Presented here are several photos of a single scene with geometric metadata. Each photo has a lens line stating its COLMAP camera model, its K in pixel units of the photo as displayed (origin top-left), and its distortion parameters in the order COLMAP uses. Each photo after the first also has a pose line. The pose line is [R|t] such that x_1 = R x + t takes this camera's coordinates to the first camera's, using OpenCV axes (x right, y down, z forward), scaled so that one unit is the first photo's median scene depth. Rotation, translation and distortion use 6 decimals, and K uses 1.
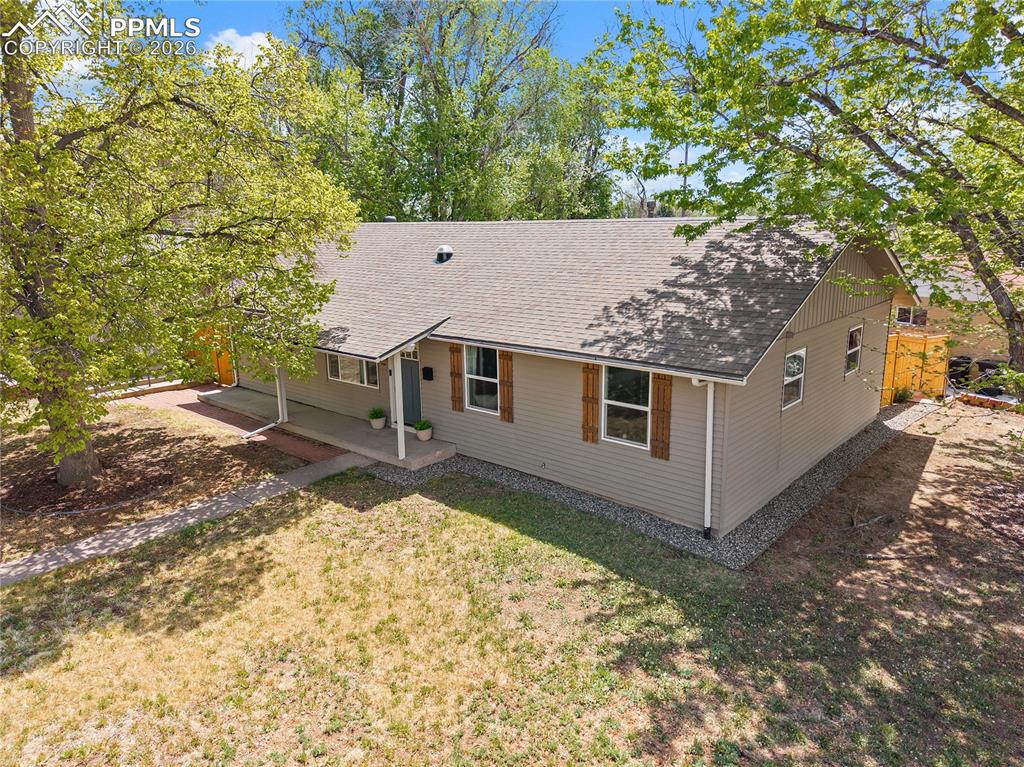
lens RADIAL K [[681.6, 0, 512.0], [0, 681.6, 383.5], [0, 0, 1]] dist [0.051255, -0.070469]
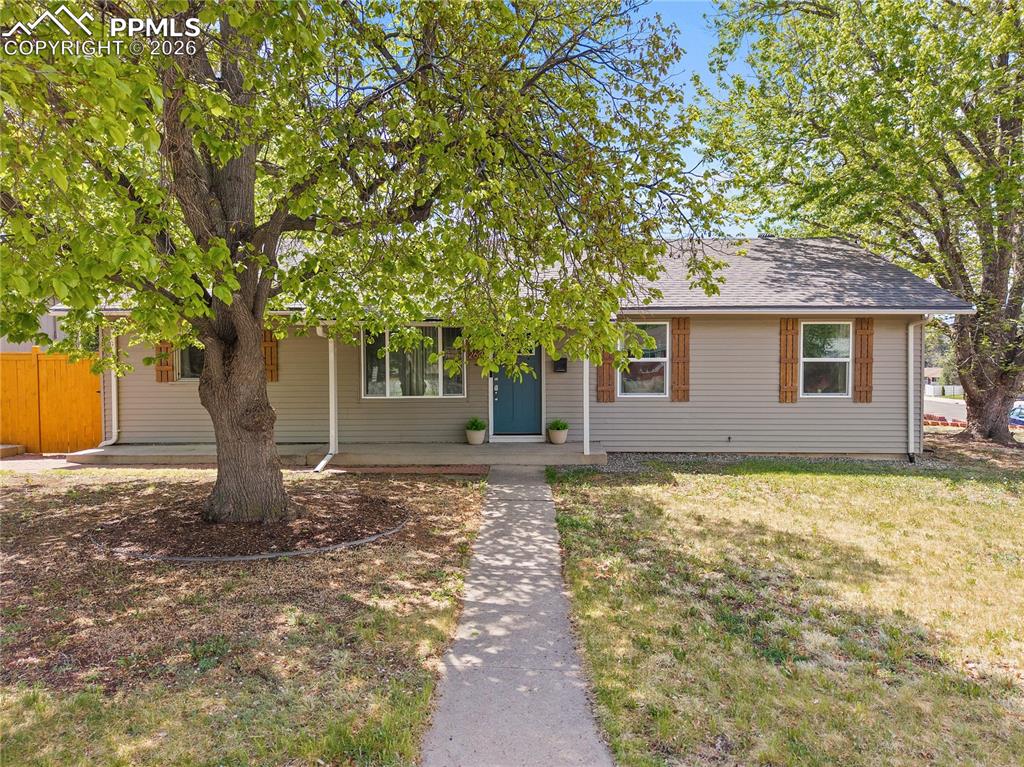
lens RADIAL K [[681.6, 0, 512.0], [0, 681.6, 383.5], [0, 0, 1]] dist [0.051255, -0.070469]
pose [[0.754519, -0.001481, 0.656277, -0.931814], [0.136990, 0.978325, -0.155289, 0.169714], [-0.641822, 0.207071, 0.738367, 0.506072]]
